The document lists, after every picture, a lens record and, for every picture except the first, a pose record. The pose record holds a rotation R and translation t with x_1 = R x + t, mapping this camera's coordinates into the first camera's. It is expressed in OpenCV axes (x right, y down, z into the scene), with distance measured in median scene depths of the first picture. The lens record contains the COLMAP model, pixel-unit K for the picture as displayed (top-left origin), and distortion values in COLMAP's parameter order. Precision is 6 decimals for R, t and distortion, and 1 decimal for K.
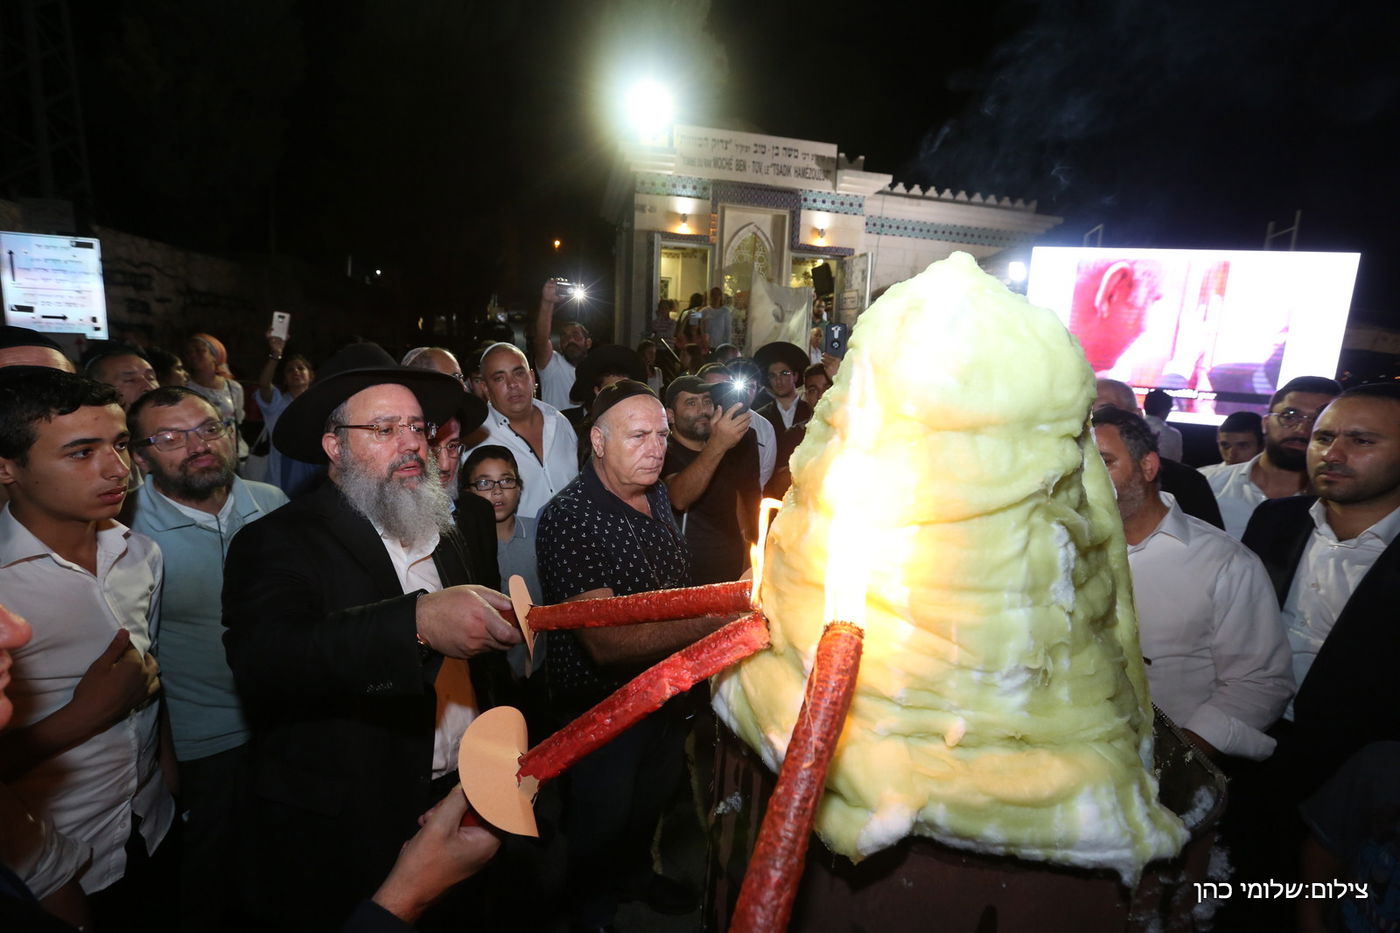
lens RADIAL K [[635.0, 0, 700.0], [0, 635.0, 466.5], [0, 0, 1]] dist [-0.049210, 0.013439]
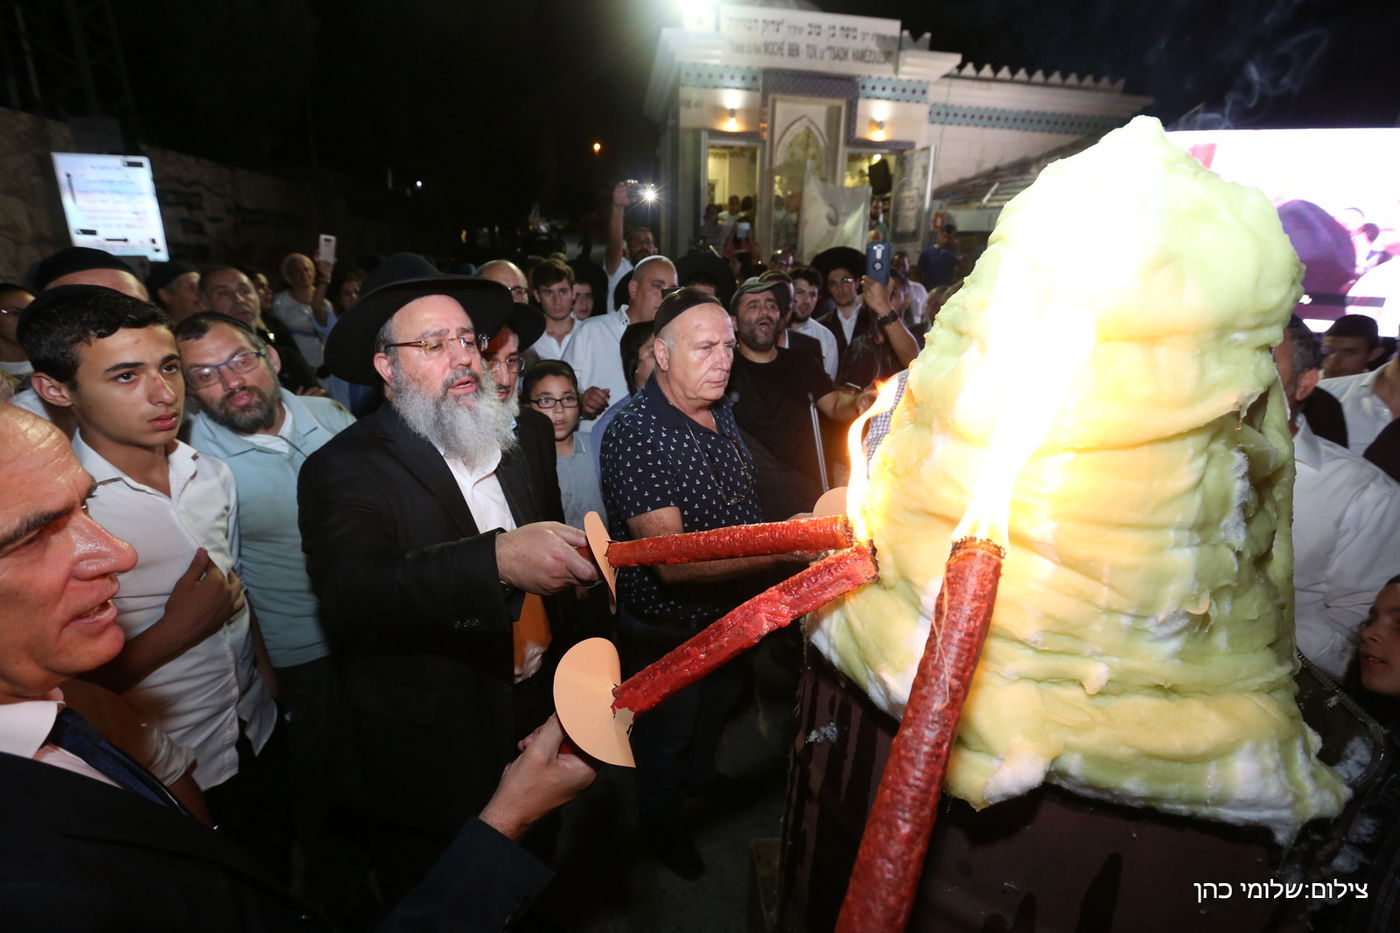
lens RADIAL K [[624.8, 0, 700.0], [0, 624.8, 466.5], [0, 0, 1]] dist [-0.032962, 0.000738]
pose [[0.997603, 0.000833, -0.069186, -0.083985], [0.008877, 0.990123, 0.139921, -0.008220], [0.068619, -0.140200, 0.987743, 0.102010]]
